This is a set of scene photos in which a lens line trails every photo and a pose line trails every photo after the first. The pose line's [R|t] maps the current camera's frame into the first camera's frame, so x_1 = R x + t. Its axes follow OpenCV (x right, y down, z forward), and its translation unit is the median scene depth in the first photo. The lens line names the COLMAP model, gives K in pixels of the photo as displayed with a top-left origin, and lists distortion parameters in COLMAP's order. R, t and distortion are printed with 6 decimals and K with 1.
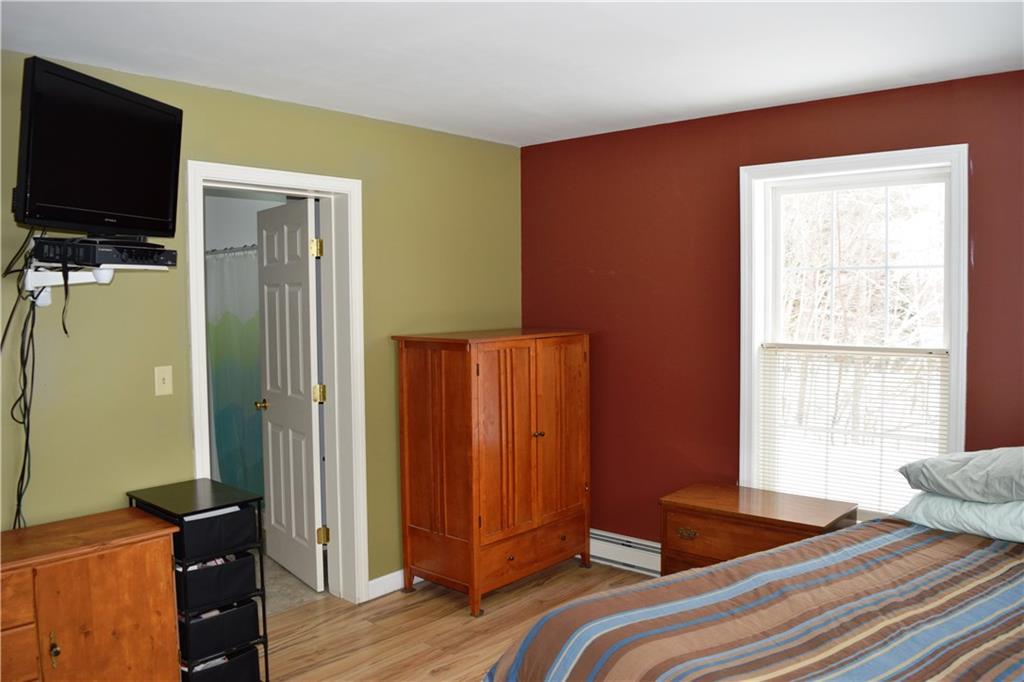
lens RADIAL K [[822.5, 0, 512.0], [0, 822.5, 341.0], [0, 0, 1]] dist [-0.079260, 0.005893]
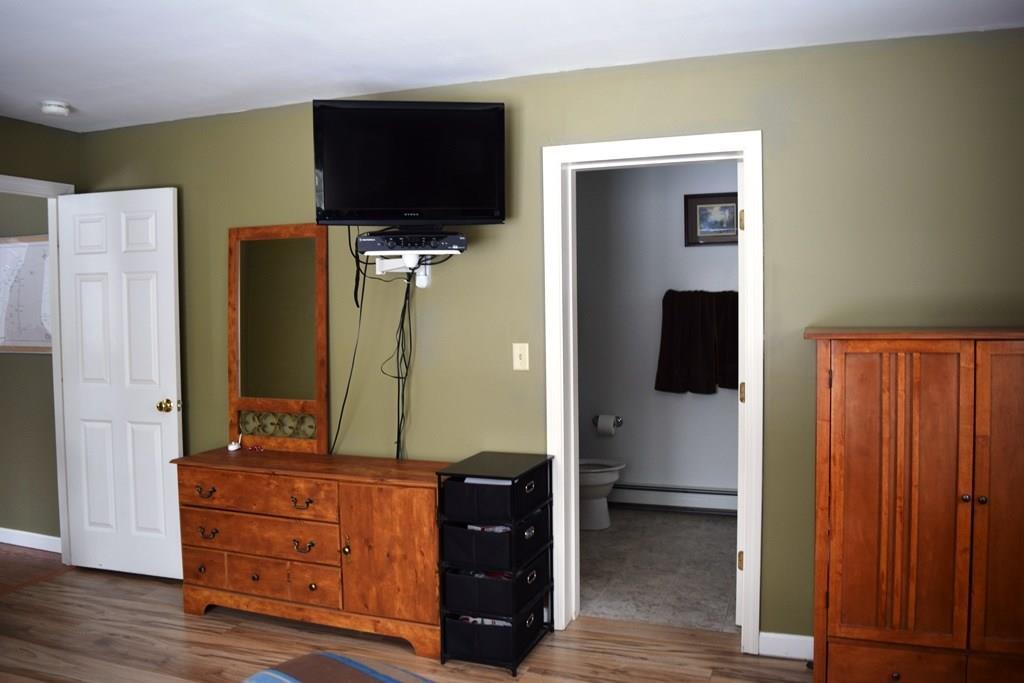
lens RADIAL K [[822.5, 0, 512.0], [0, 822.5, 341.5], [0, 0, 1]] dist [-0.079260, 0.005893]
pose [[0.339483, 0.048687, -0.939351, 0.687947], [-0.044340, 0.998378, 0.035722, -0.011348], [0.939567, 0.029524, 0.341091, 0.712344]]
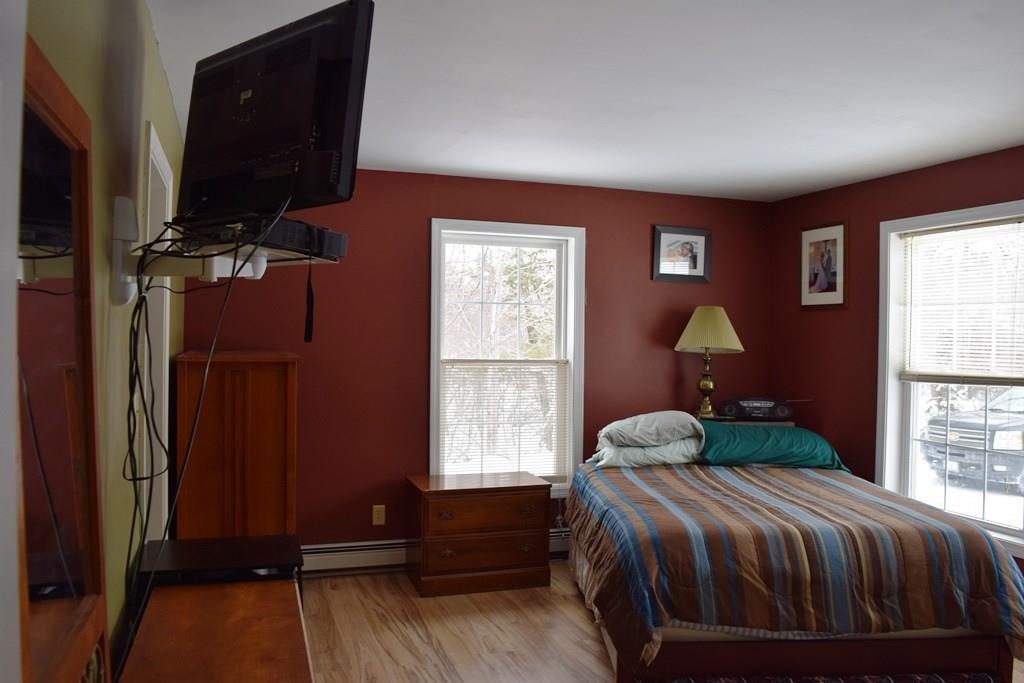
lens RADIAL K [[800.8, 0, 512.0], [0, 800.8, 341.5], [0, 0, 1]] dist [0.002748, 0.001064]
pose [[0.493619, 0.013397, 0.869575, -0.981484], [0.035840, 0.998719, -0.035731, 0.031435], [-0.868939, 0.048803, 0.492507, 0.404616]]
